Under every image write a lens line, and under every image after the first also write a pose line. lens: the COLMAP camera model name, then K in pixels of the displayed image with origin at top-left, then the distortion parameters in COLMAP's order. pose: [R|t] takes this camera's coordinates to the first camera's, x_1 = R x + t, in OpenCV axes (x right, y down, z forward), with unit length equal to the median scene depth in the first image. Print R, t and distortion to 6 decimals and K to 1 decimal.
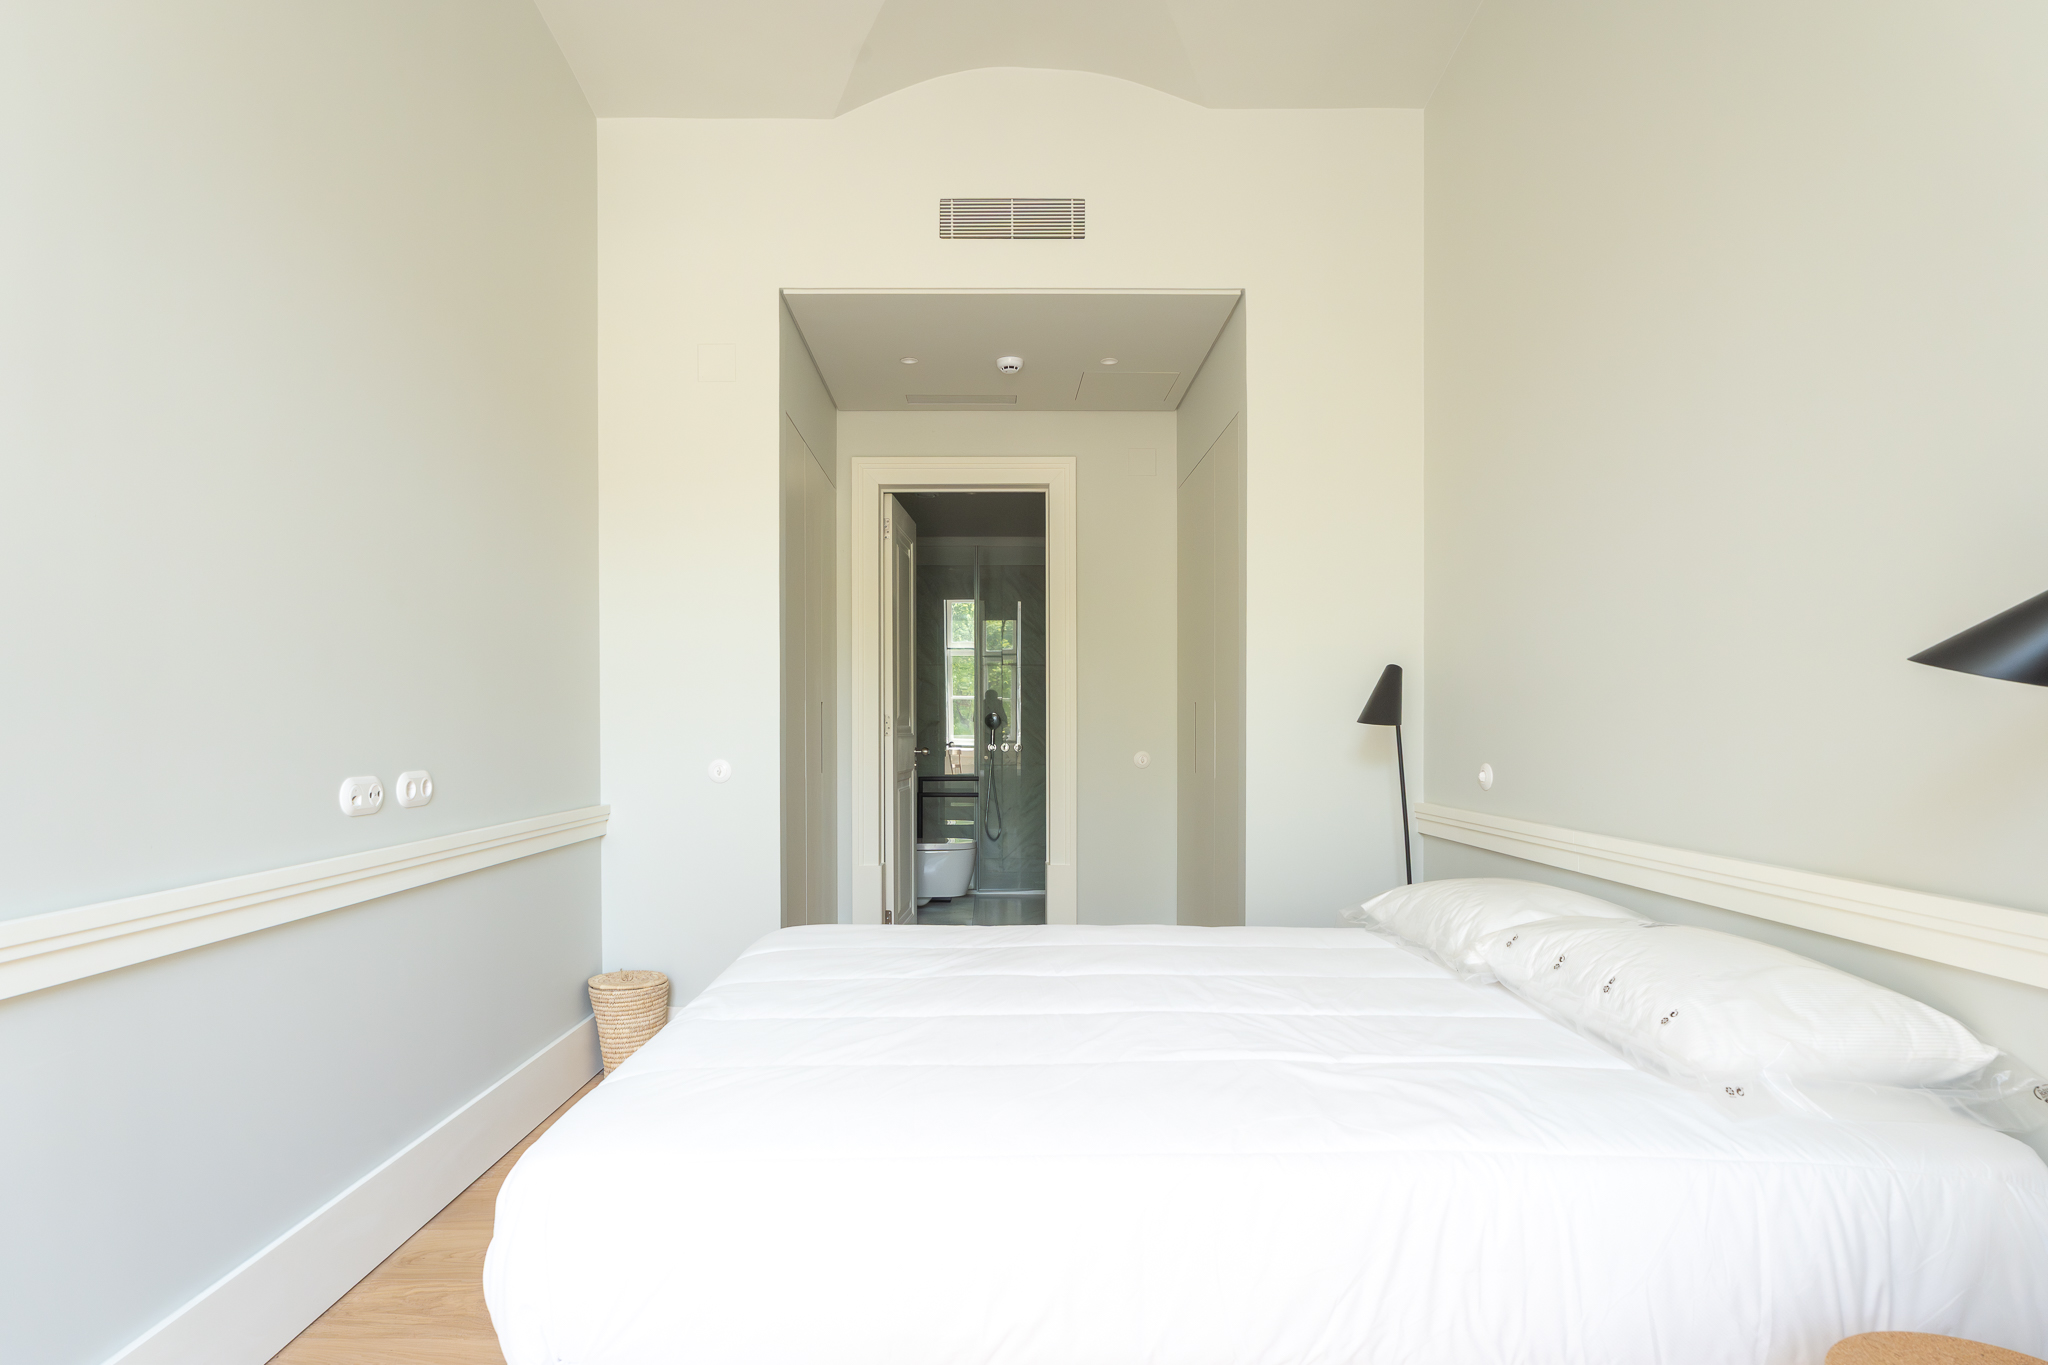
lens RADIAL K [[1104.6, 0, 1022.3], [0, 1104.6, 726.6], [0, 0, 1]] dist [0.003401, 0.000880]
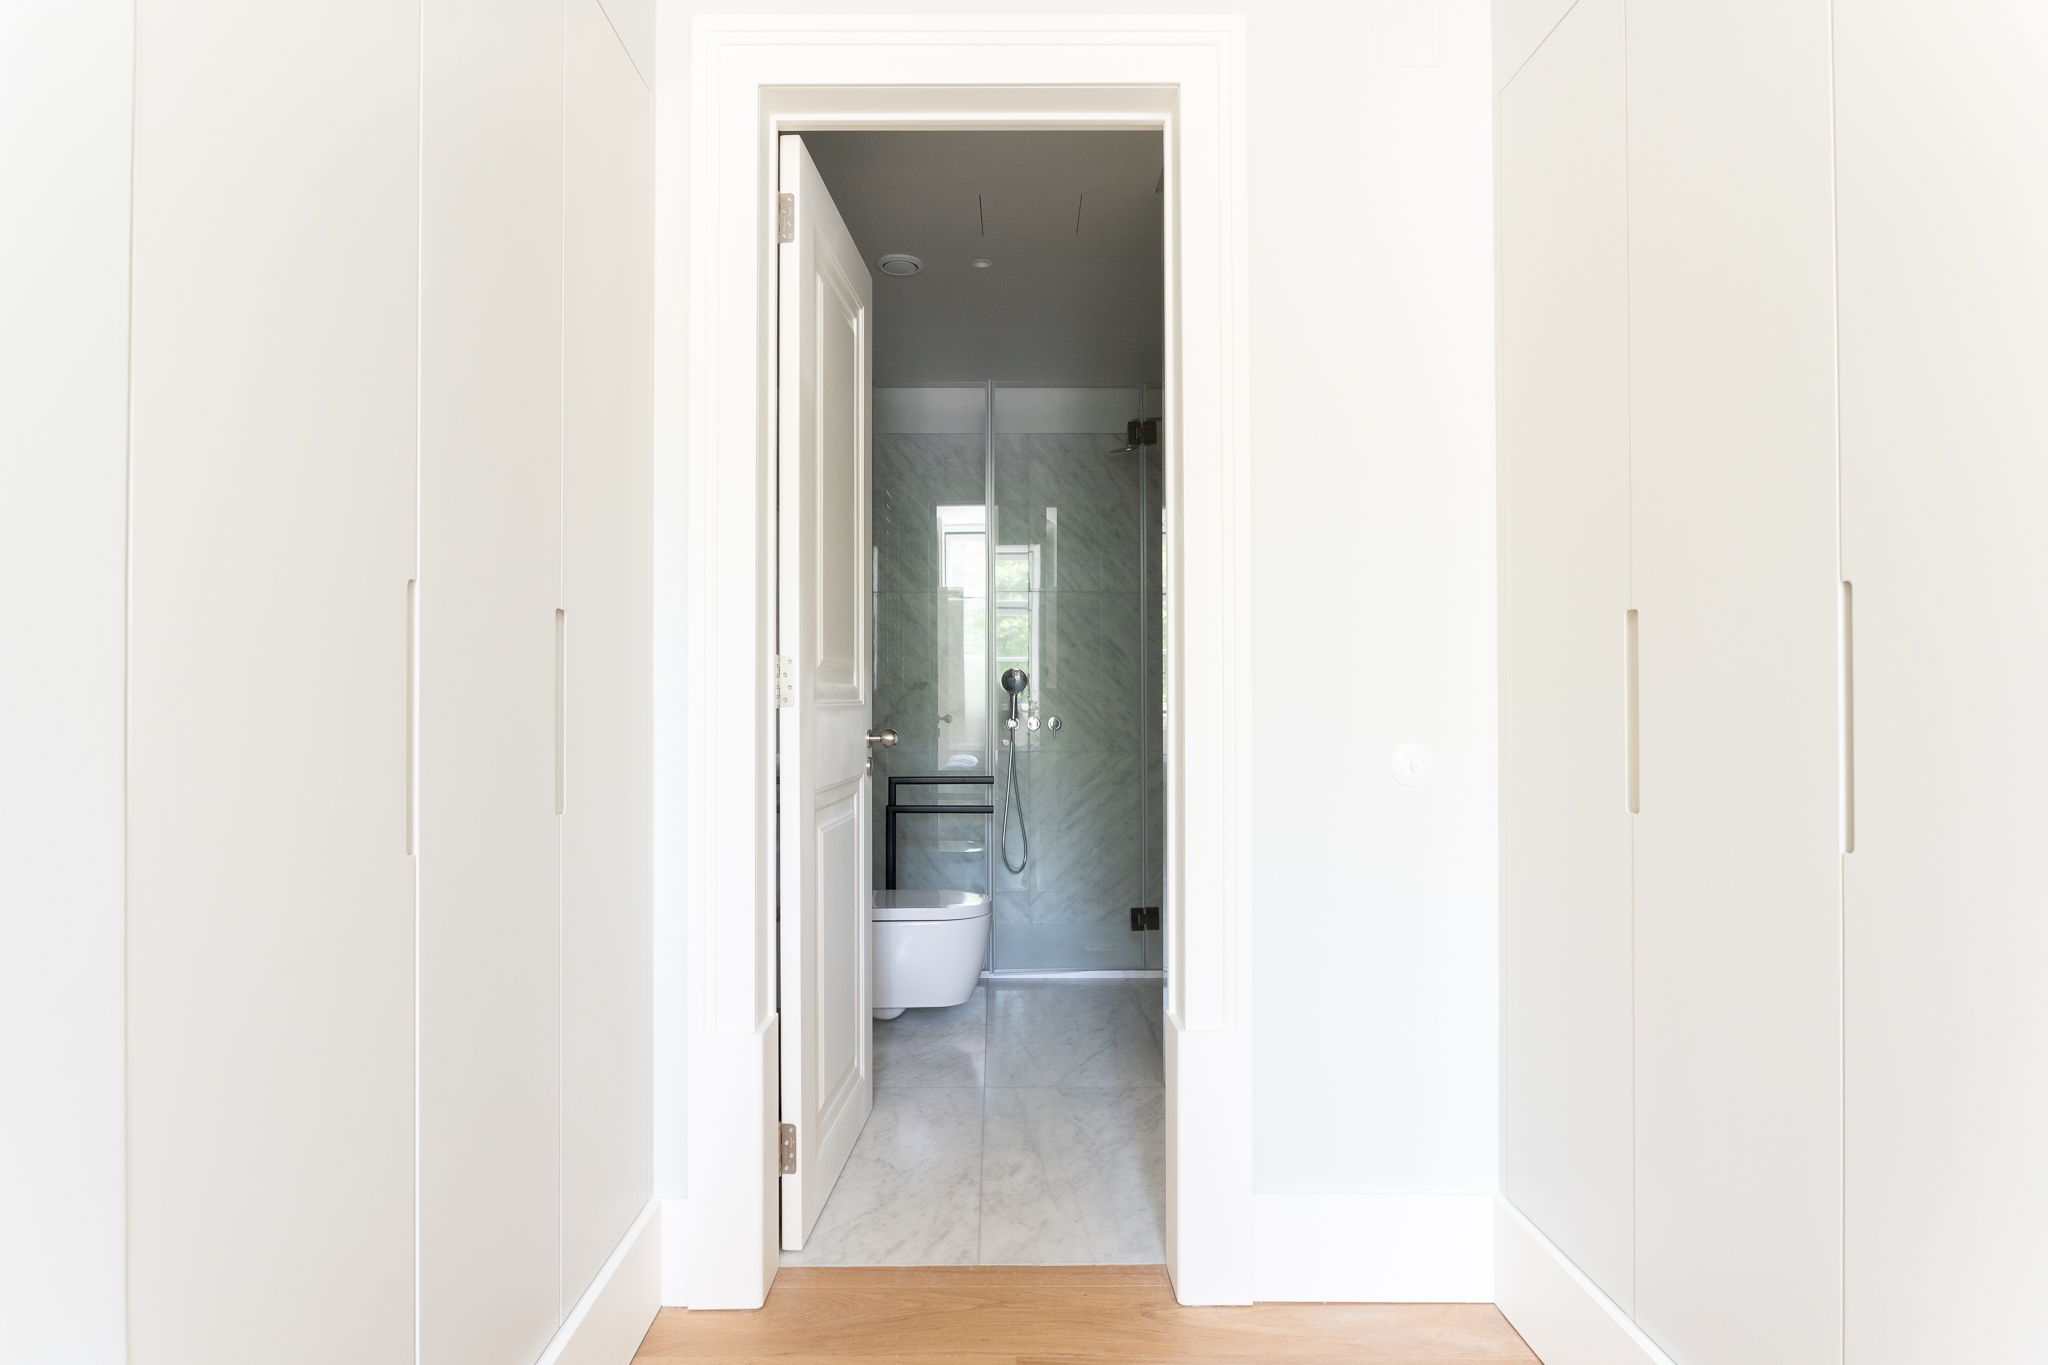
lens RADIAL K [[1100.8, 0, 1024.0], [0, 1100.8, 682.5], [0, 0, 1]] dist [0.002154, 0.000351]
pose [[1.000000, -0.000763, 0.000004, -0.029424], [0.000763, 0.999937, -0.011167, 0.003882], [0.000005, 0.011167, 0.999938, 0.532136]]
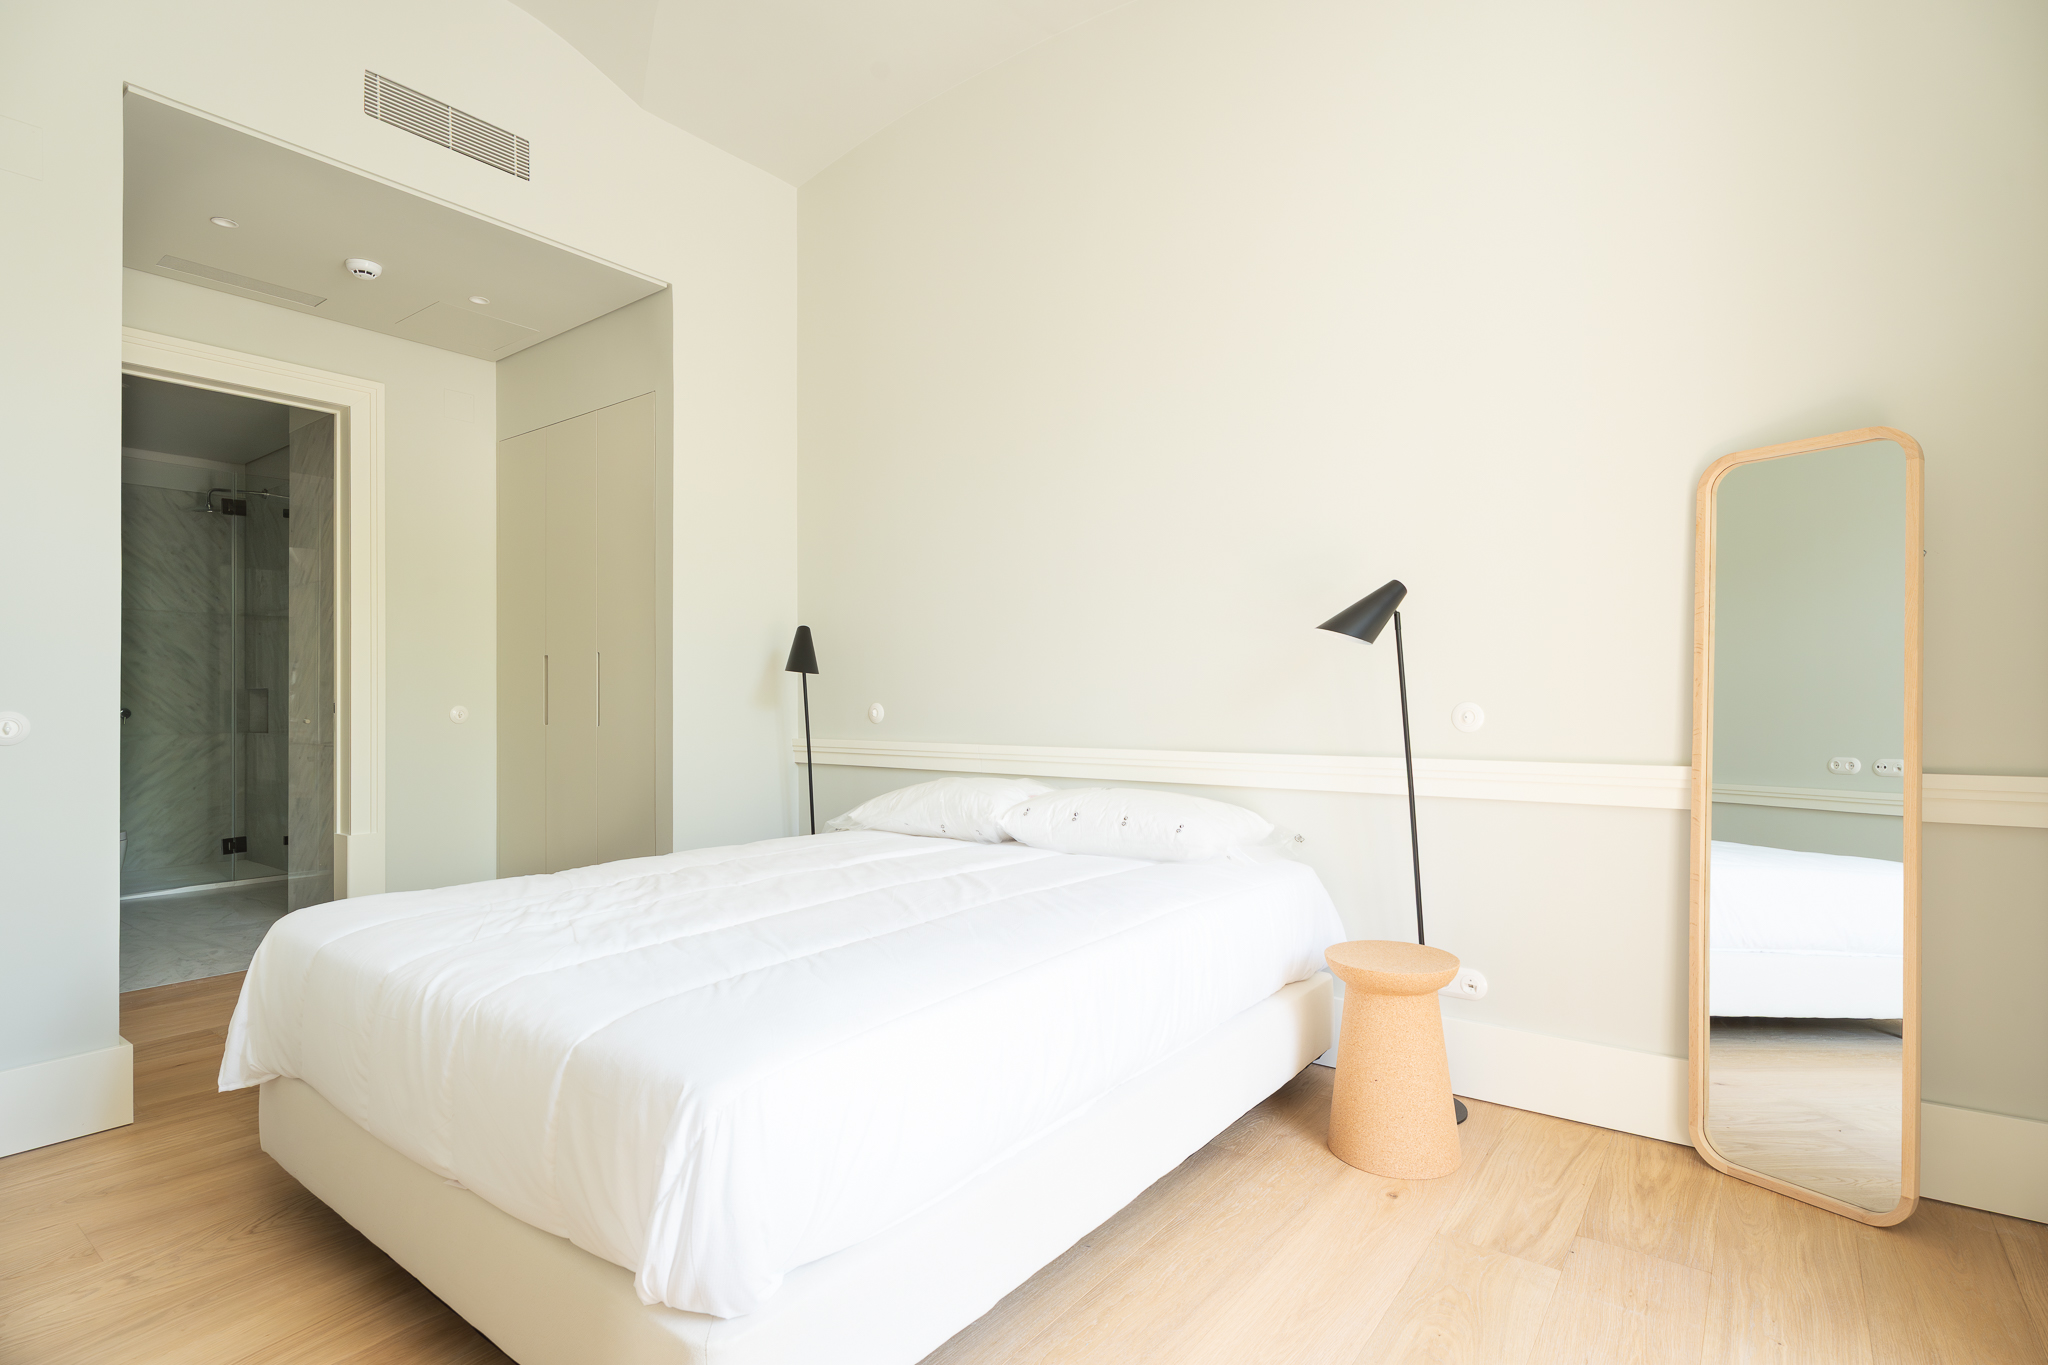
lens RADIAL K [[992.7, 0, 1024.0], [0, 992.7, 682.5], [0, 0, 1]] dist [-0.001110, 0.000009]
pose [[0.612447, 0.010422, 0.790443, -0.243863], [0.004921, 0.999843, -0.016995, 0.017527], [-0.790496, 0.014299, 0.612300, 0.071782]]
